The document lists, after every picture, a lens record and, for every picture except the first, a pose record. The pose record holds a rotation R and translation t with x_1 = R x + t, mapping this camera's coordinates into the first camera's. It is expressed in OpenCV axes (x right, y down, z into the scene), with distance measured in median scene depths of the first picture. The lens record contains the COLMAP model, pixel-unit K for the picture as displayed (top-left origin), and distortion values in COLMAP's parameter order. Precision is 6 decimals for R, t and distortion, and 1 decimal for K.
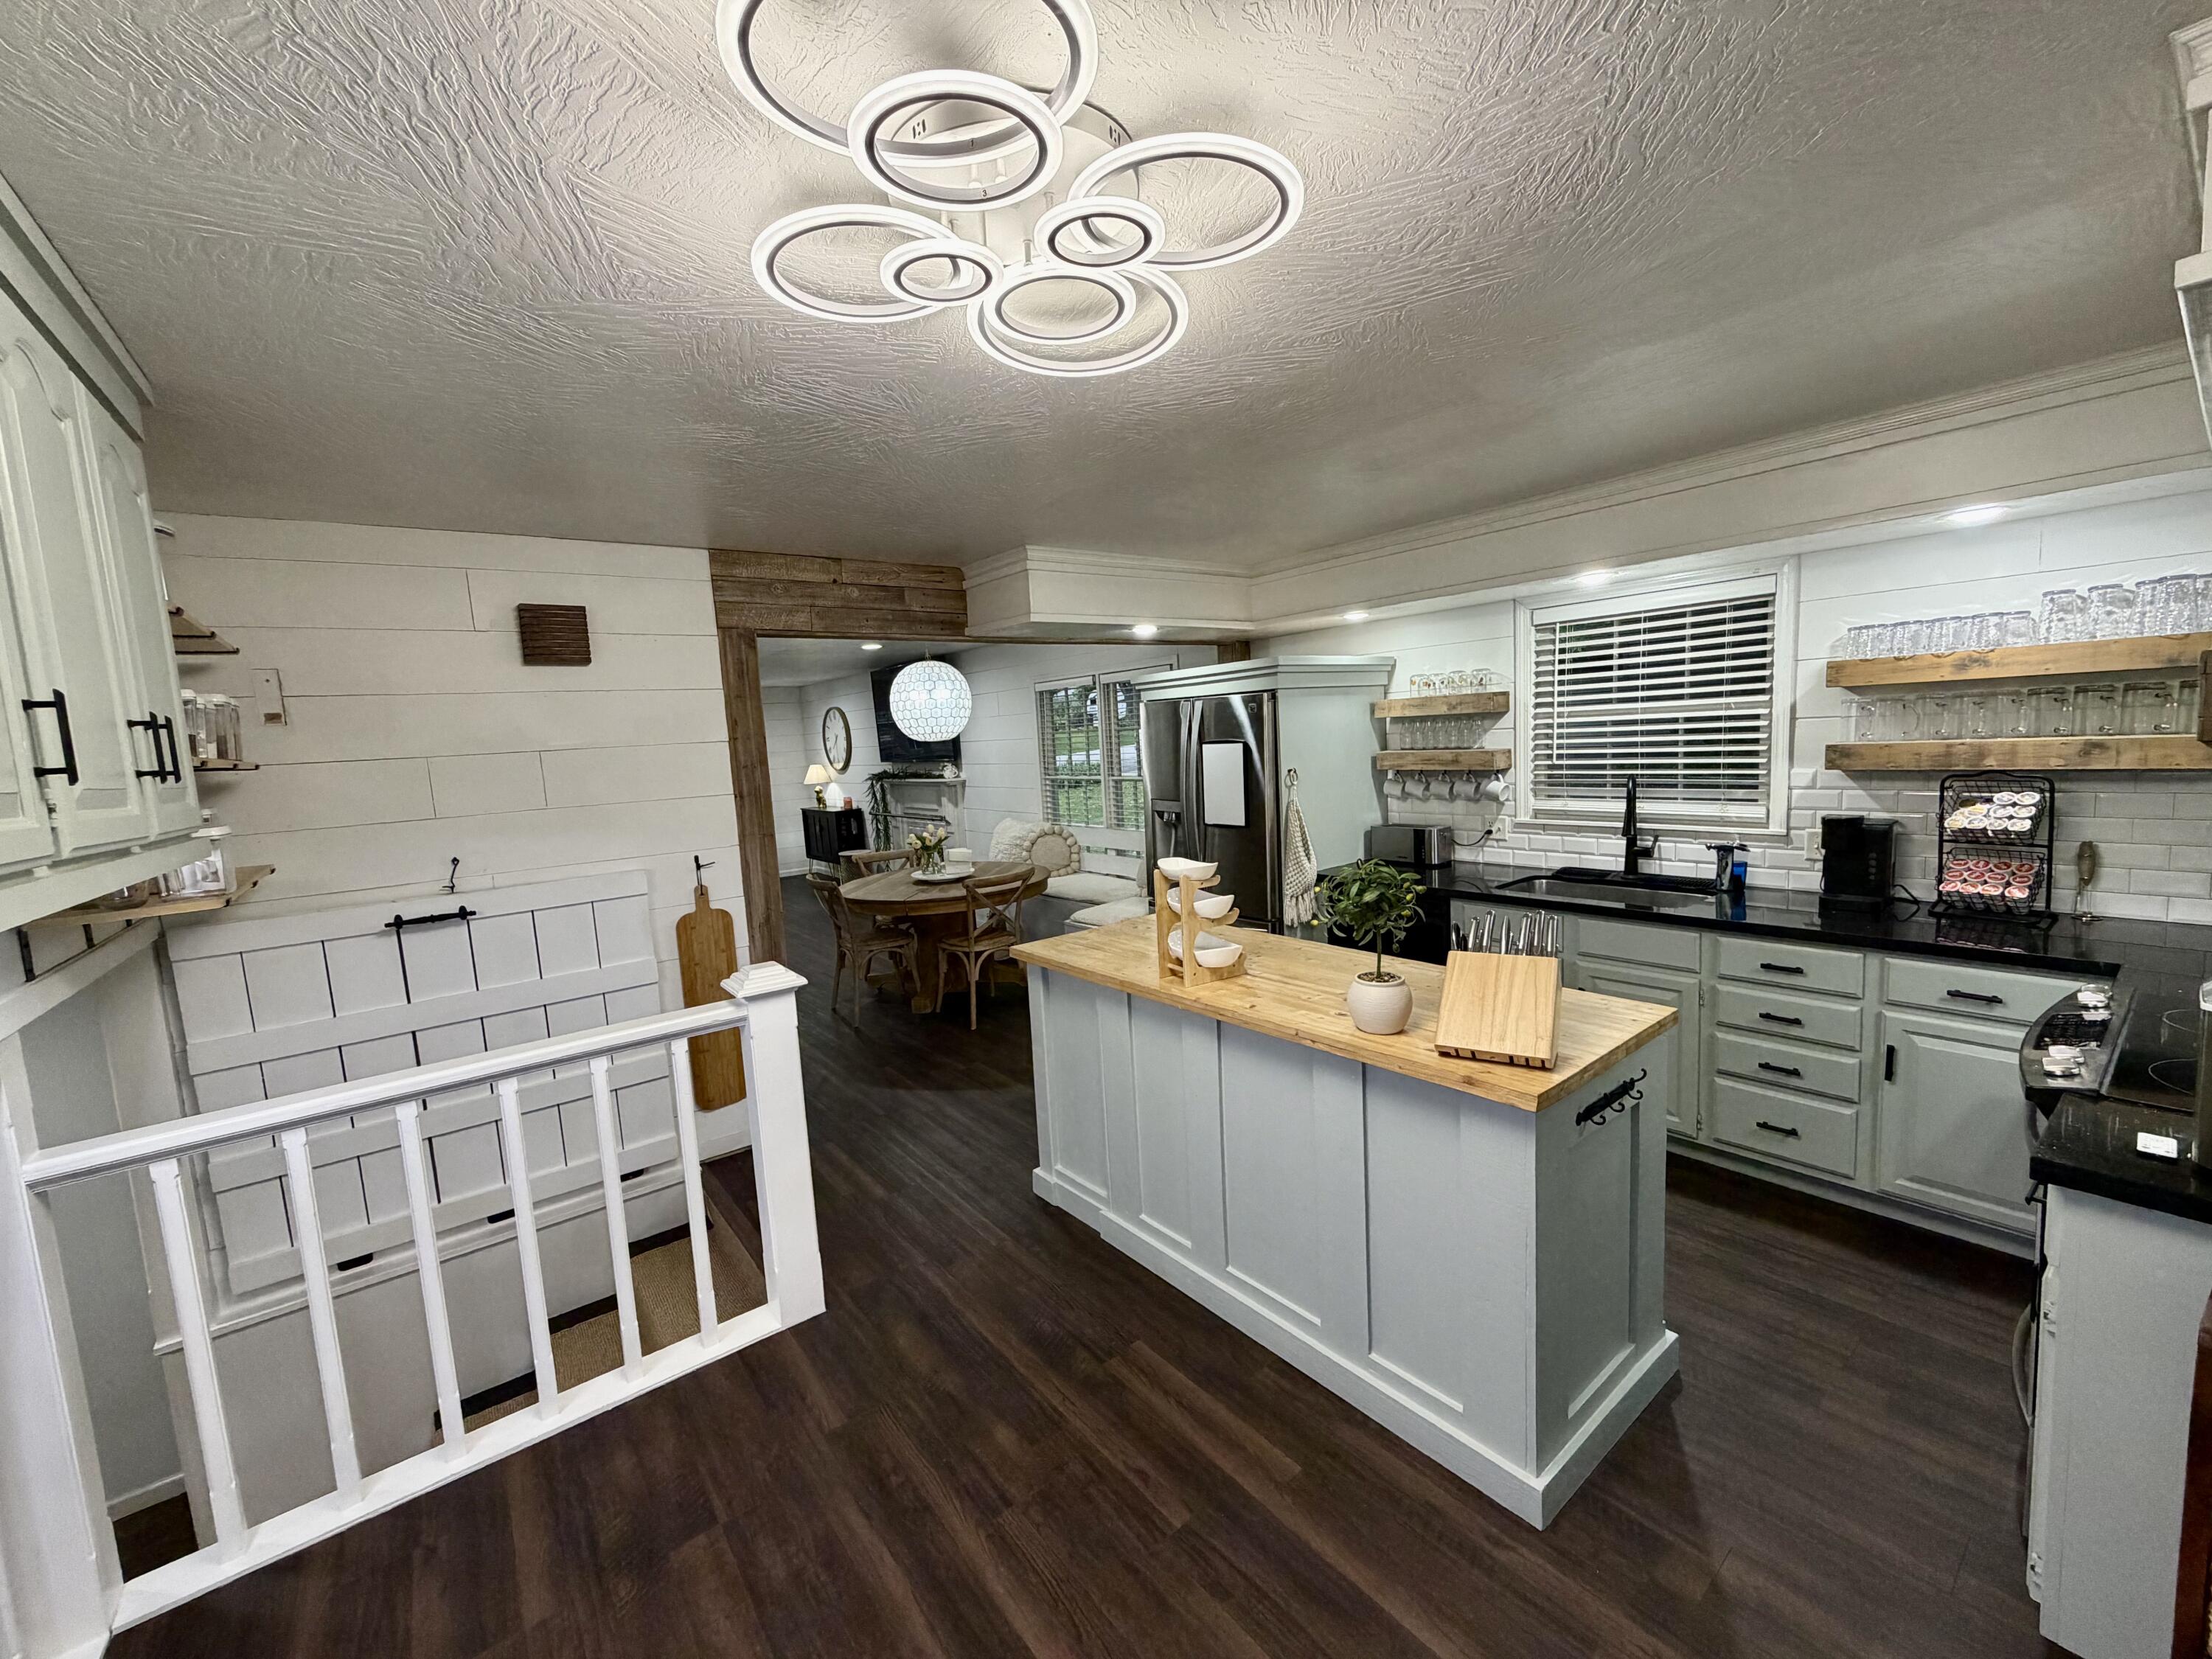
lens RADIAL K [[885.2, 0, 1106.0], [0, 885.2, 829.5], [0, 0, 1]] dist [-0.000205, -0.000015]
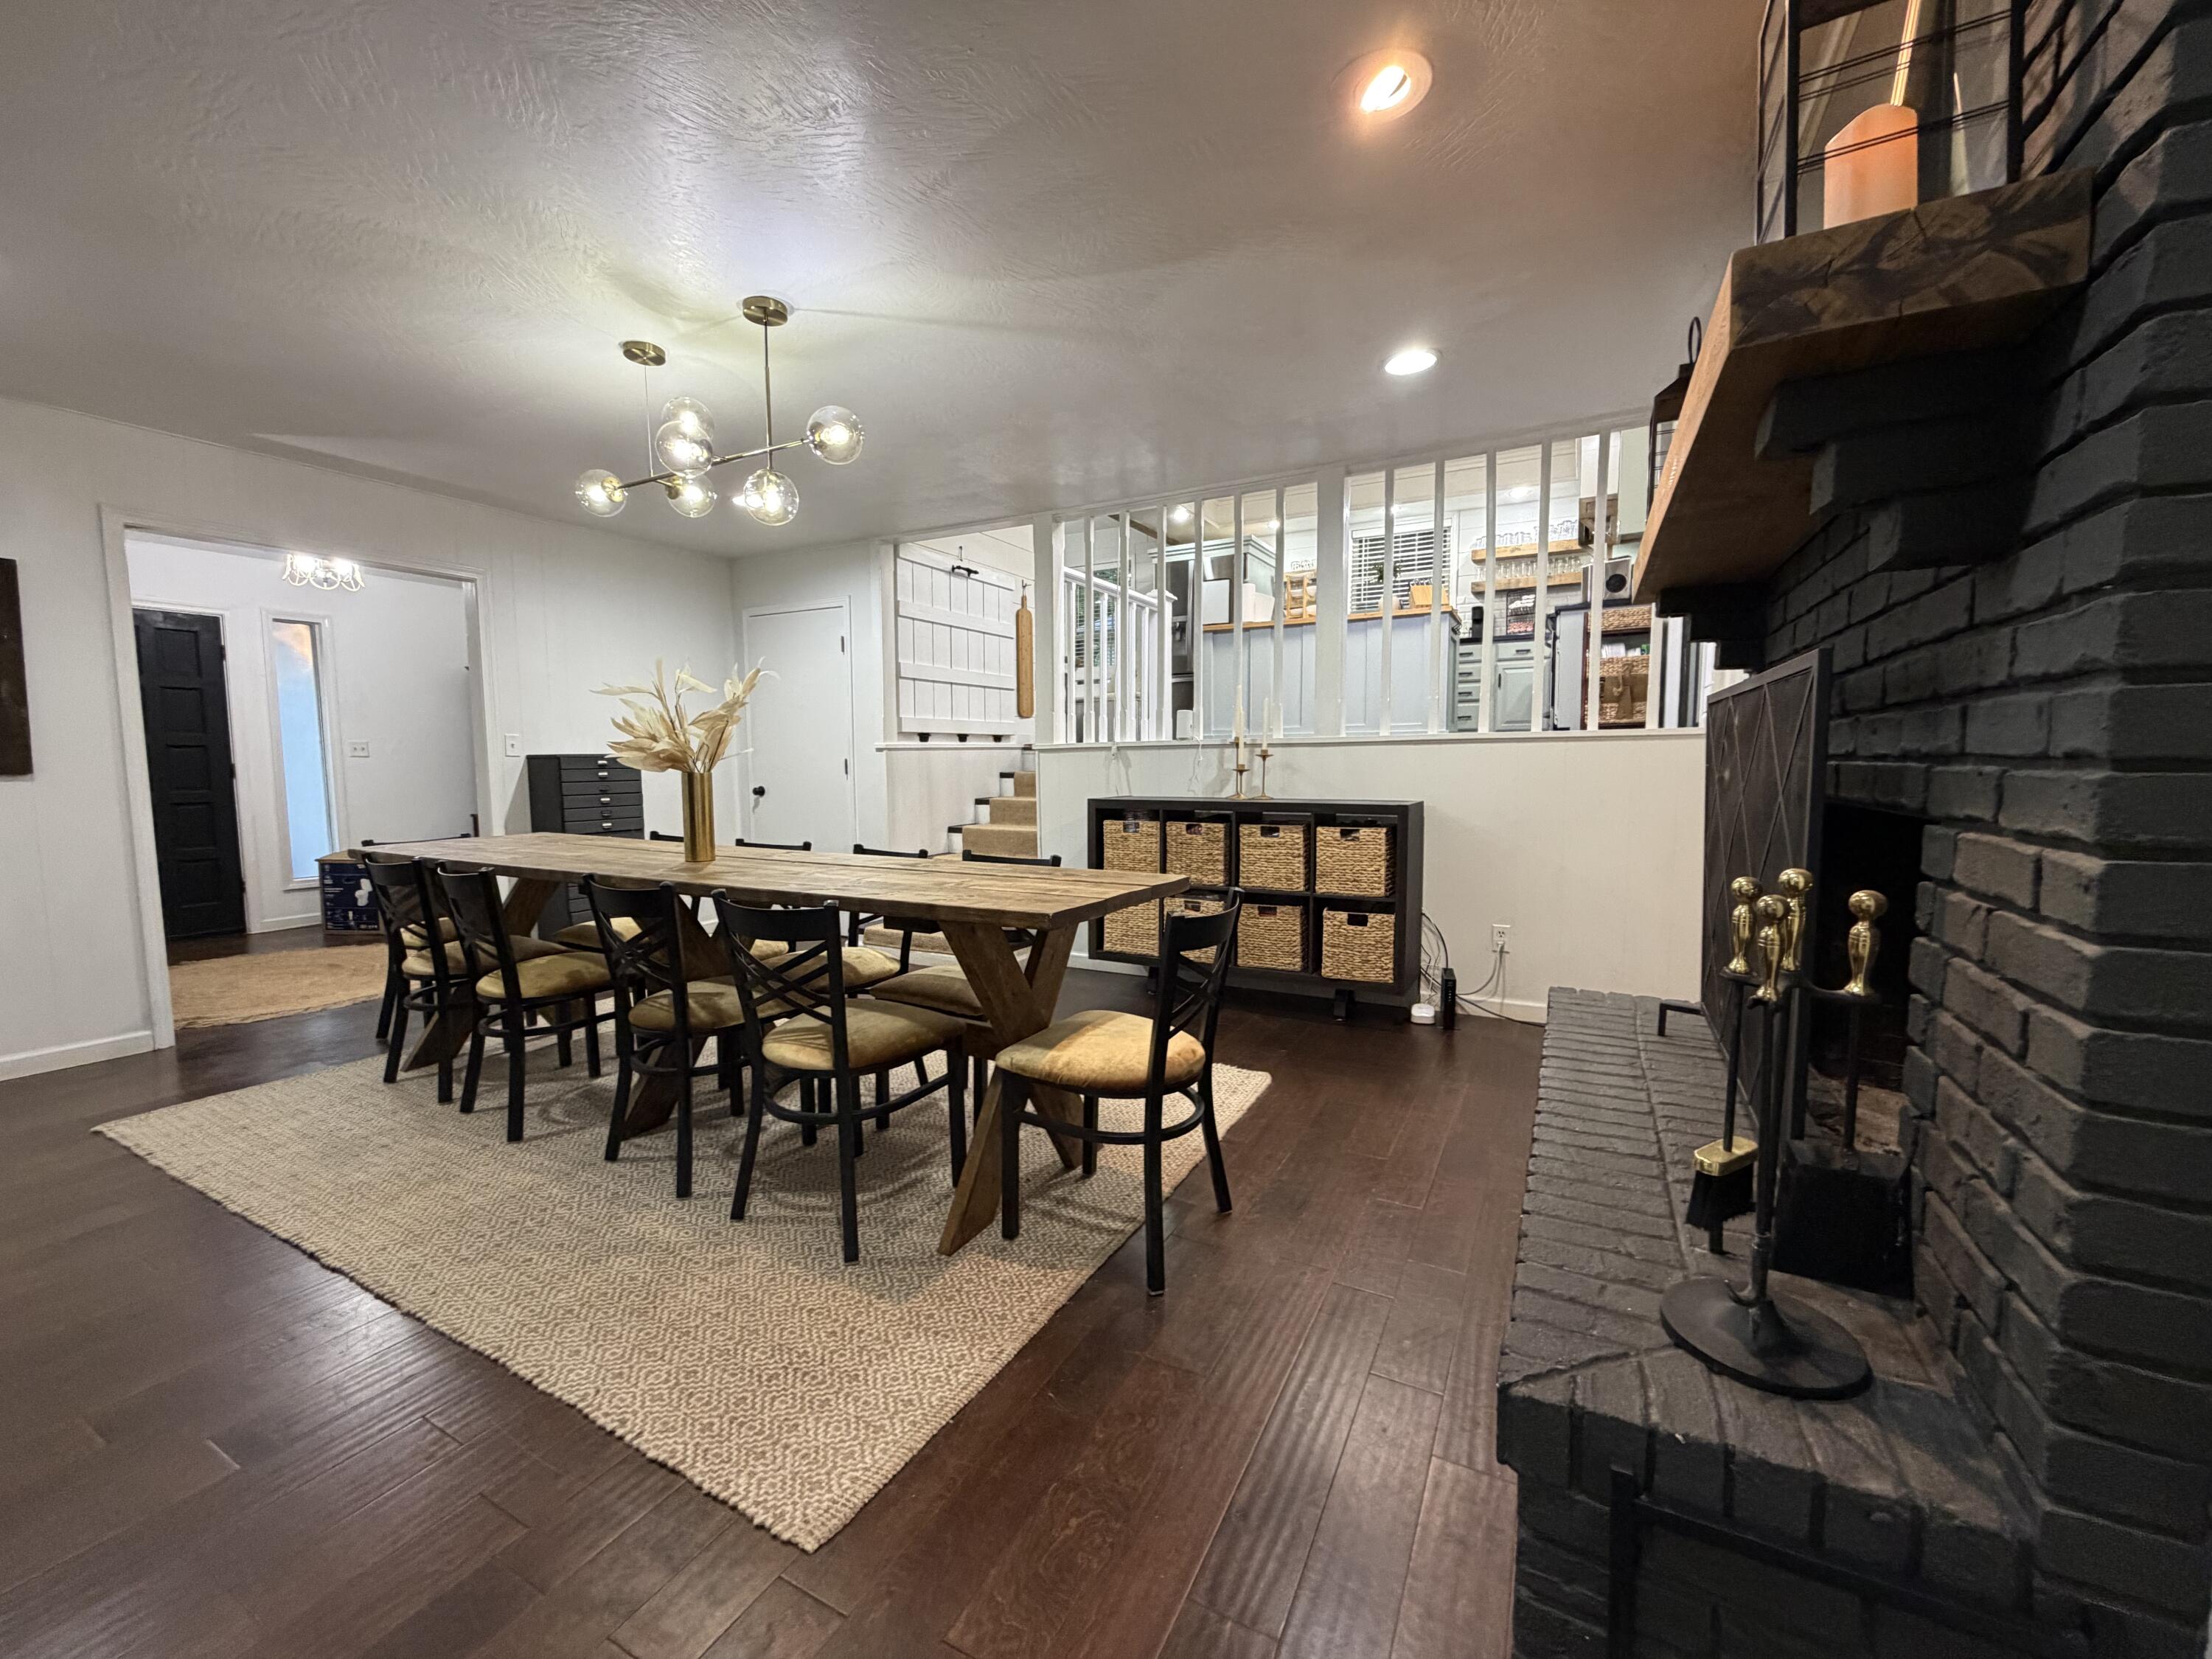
lens RADIAL K [[885.2, 0, 1106.0], [0, 885.2, 829.5], [0, 0, 1]] dist [-0.000205, -0.000015]
pose [[0.912252, 0.016074, 0.409314, -1.324073], [0.000395, 0.999195, -0.040119, 0.798228], [-0.409629, 0.036761, 0.911511, -0.982754]]
